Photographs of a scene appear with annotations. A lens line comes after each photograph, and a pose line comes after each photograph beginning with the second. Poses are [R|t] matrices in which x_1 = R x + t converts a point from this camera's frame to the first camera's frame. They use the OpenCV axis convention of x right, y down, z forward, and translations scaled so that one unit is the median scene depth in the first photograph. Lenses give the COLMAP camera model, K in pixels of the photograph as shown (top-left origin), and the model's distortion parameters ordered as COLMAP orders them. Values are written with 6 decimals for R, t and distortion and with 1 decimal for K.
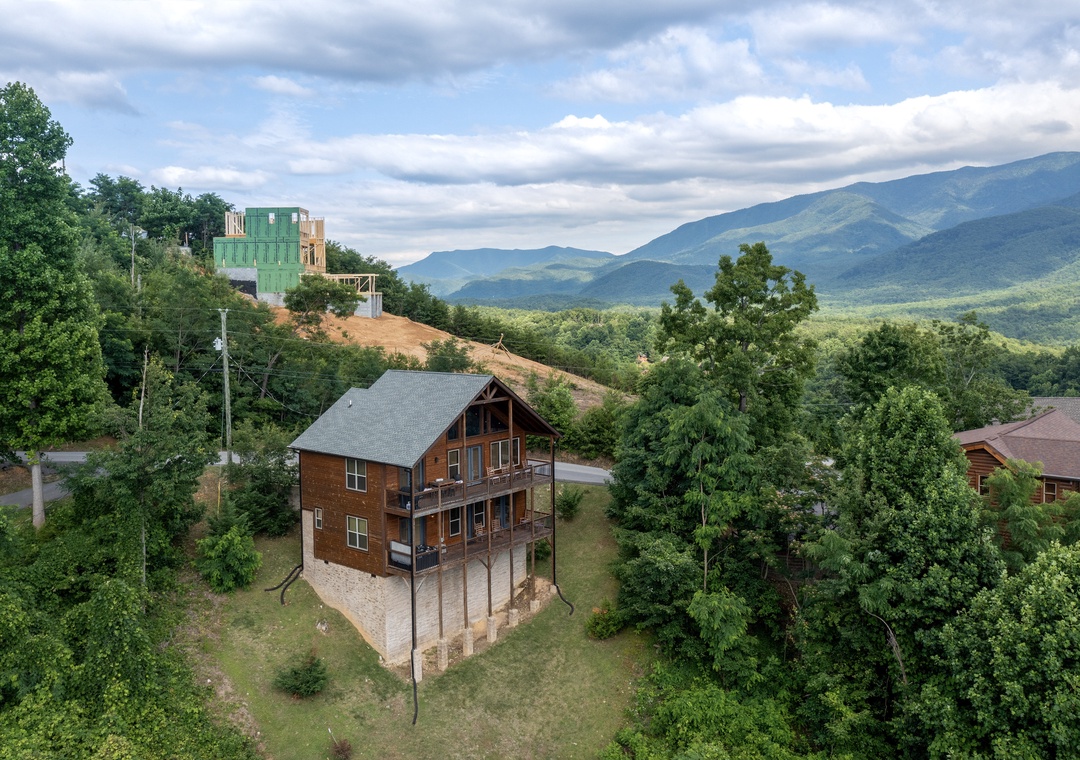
lens RADIAL K [[920.5, 0, 555.1], [0, 920.5, 380.4], [0, 0, 1]] dist [0.001603, -0.007194]
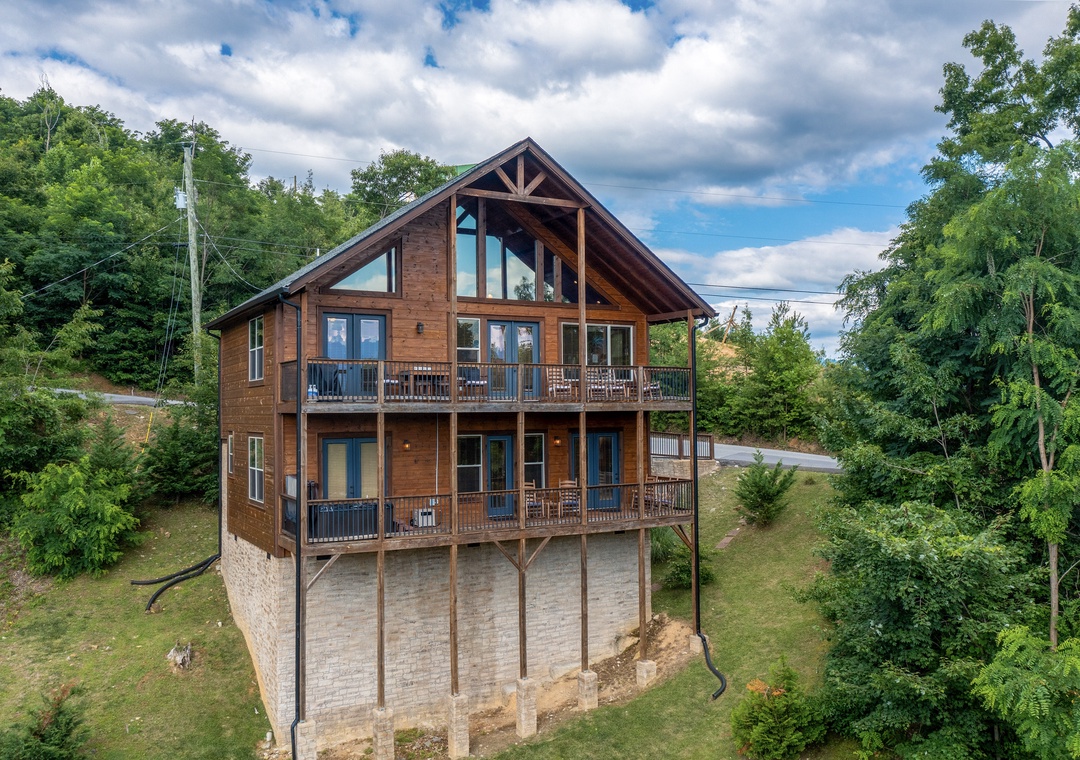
lens RADIAL K [[920.5, 0, 555.1], [0, 920.5, 380.4], [0, 0, 1]] dist [0.001603, -0.007194]
pose [[0.936363, -0.009988, -0.350891, 0.102921], [-0.034784, 0.992036, -0.121060, 0.163352], [0.349305, 0.125561, 0.928558, 0.559332]]
